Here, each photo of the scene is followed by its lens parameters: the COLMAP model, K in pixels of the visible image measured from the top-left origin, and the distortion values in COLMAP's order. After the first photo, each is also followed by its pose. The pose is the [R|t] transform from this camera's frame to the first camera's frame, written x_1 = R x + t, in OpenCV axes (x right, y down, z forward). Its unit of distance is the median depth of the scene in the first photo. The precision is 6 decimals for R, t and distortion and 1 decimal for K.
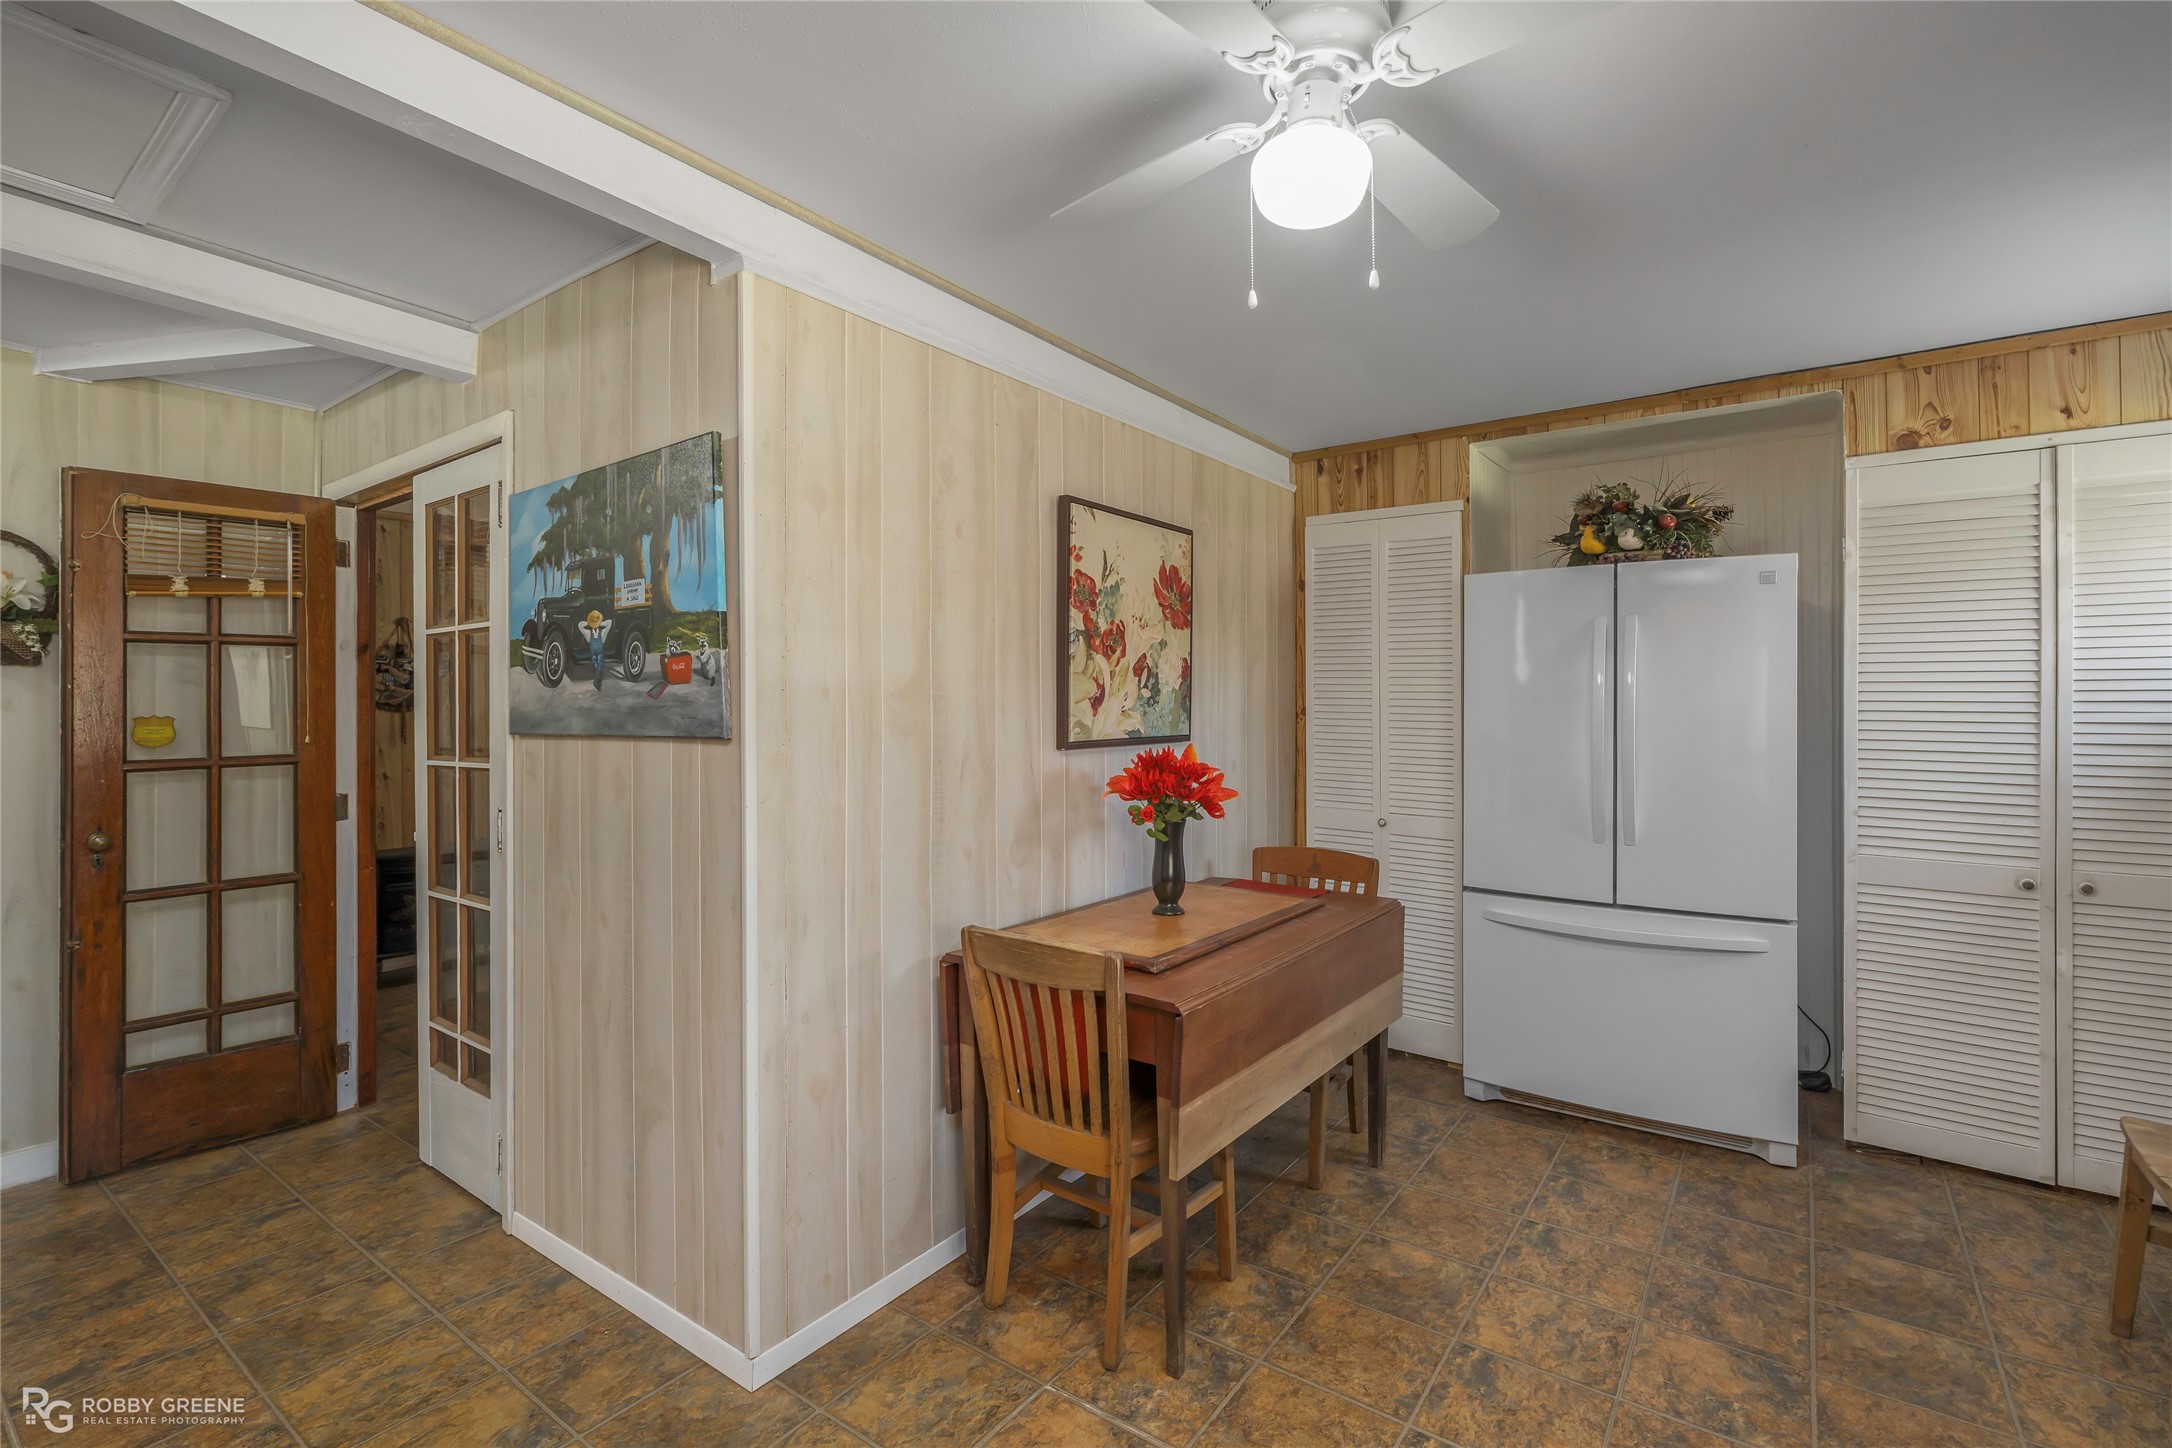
lens RADIAL K [[982.7, 0, 1083.4], [0, 982.7, 702.5], [0, 0, 1]] dist [-0.008492, 0.003276]
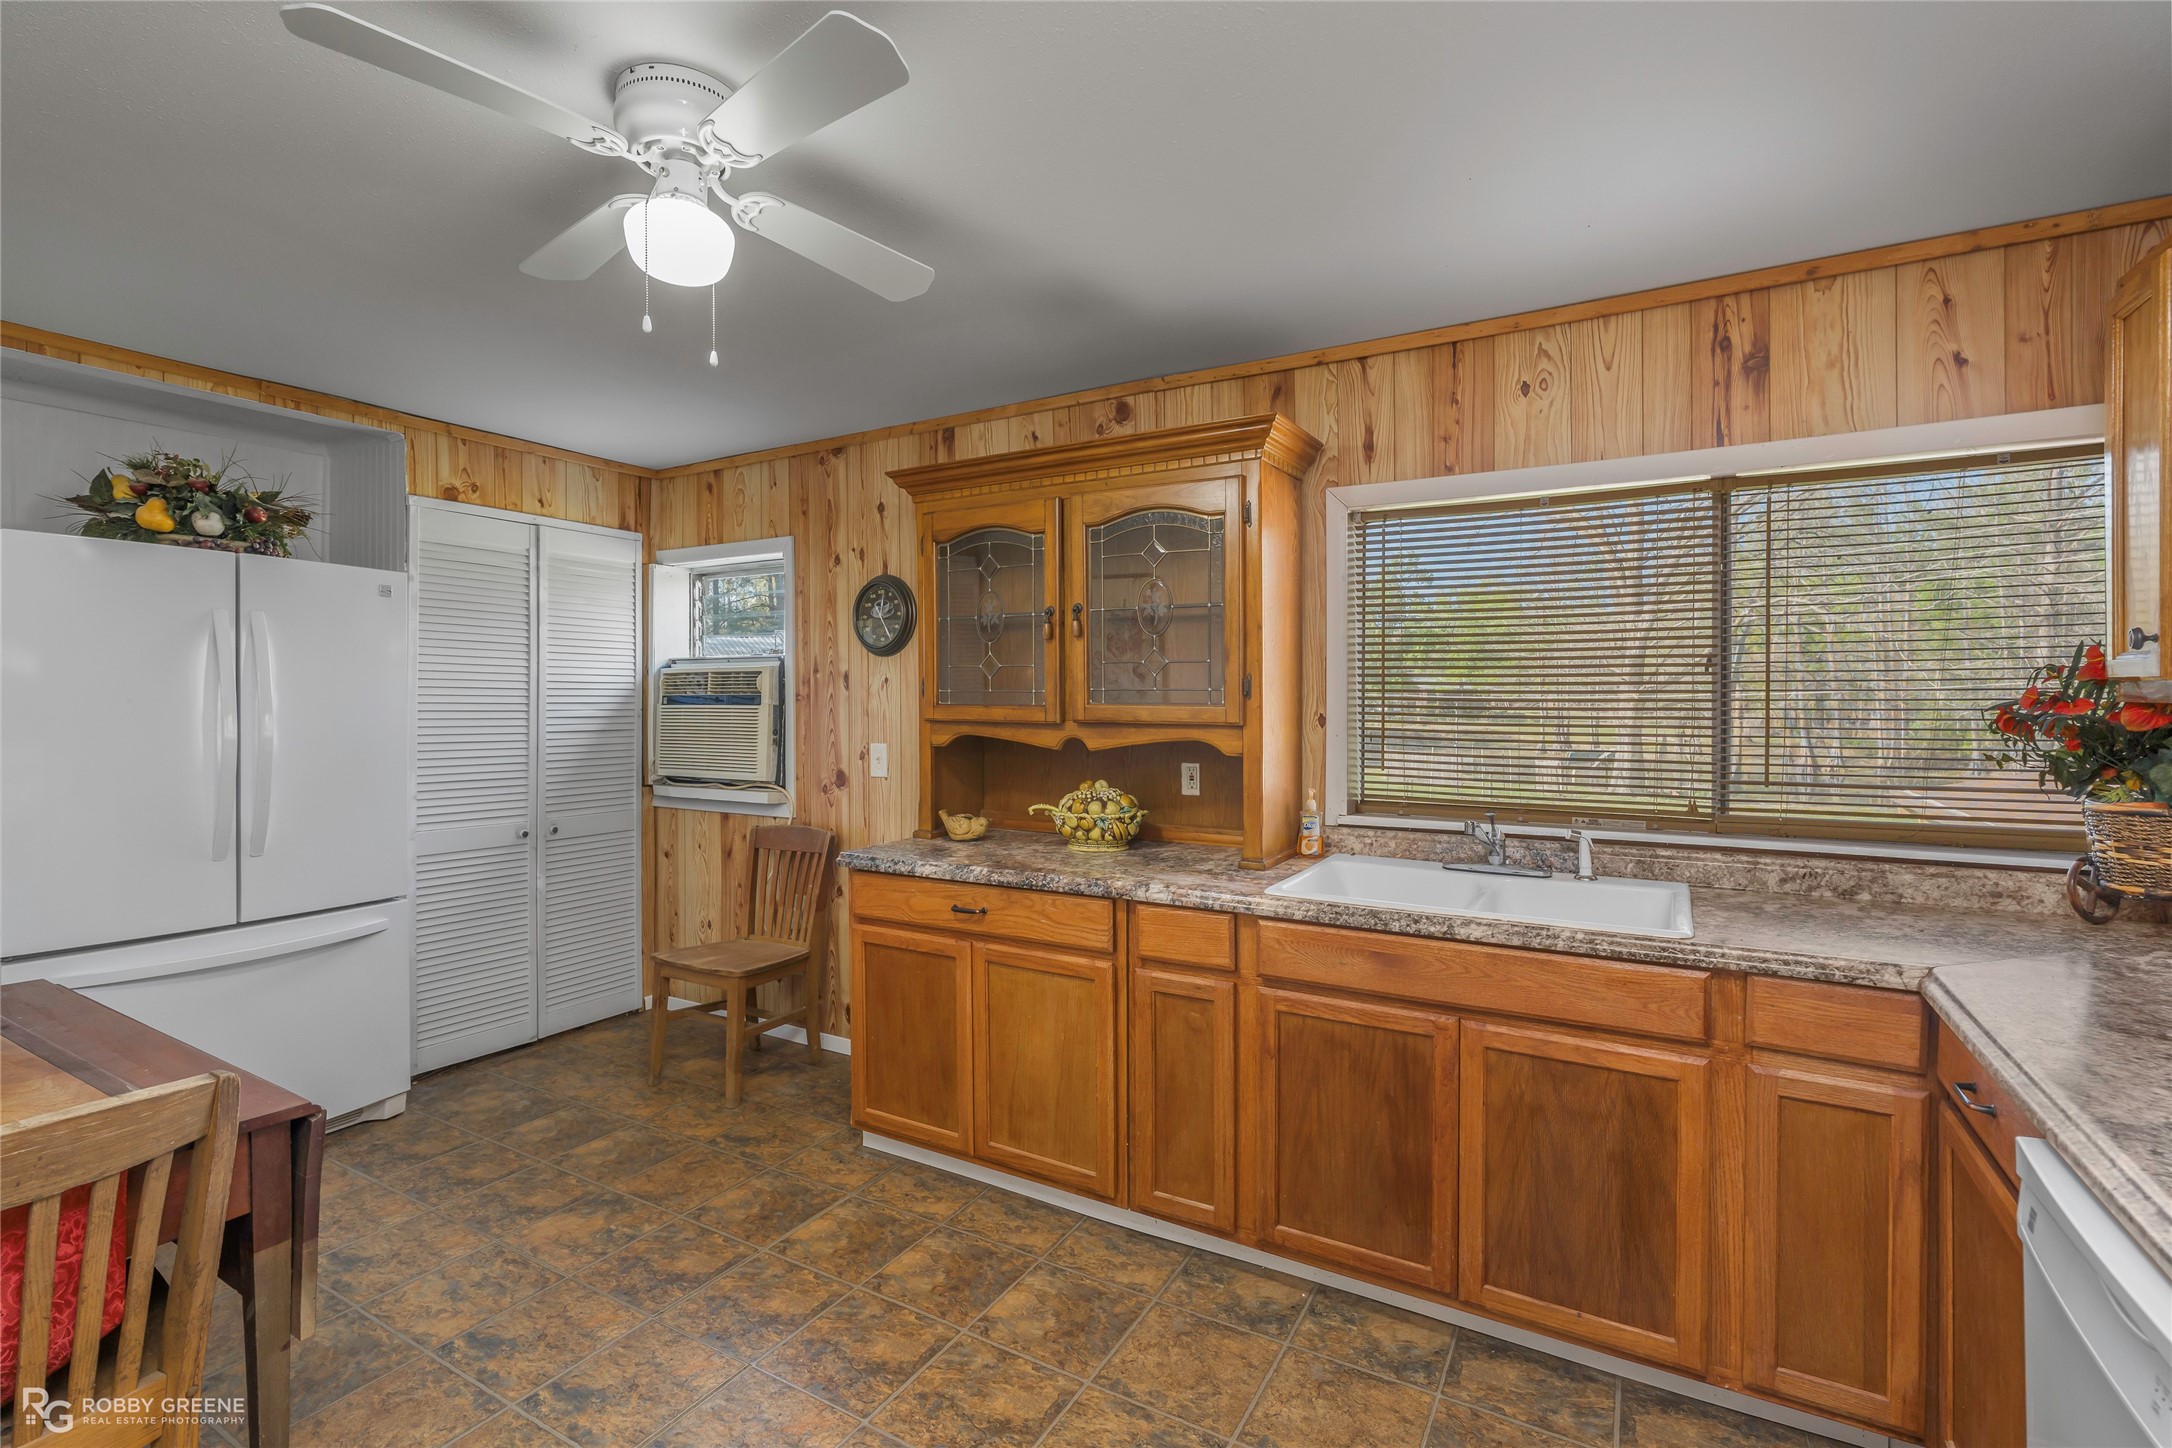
lens RADIAL K [[982.7, 0, 1094.7], [0, 982.7, 714.8], [0, 0, 1]] dist [-0.008492, 0.003276]
pose [[-0.120346, -0.011220, 0.992669, -0.528336], [0.001083, 0.999934, 0.011433, 0.000635], [-0.992731, 0.002452, -0.120326, 0.358838]]
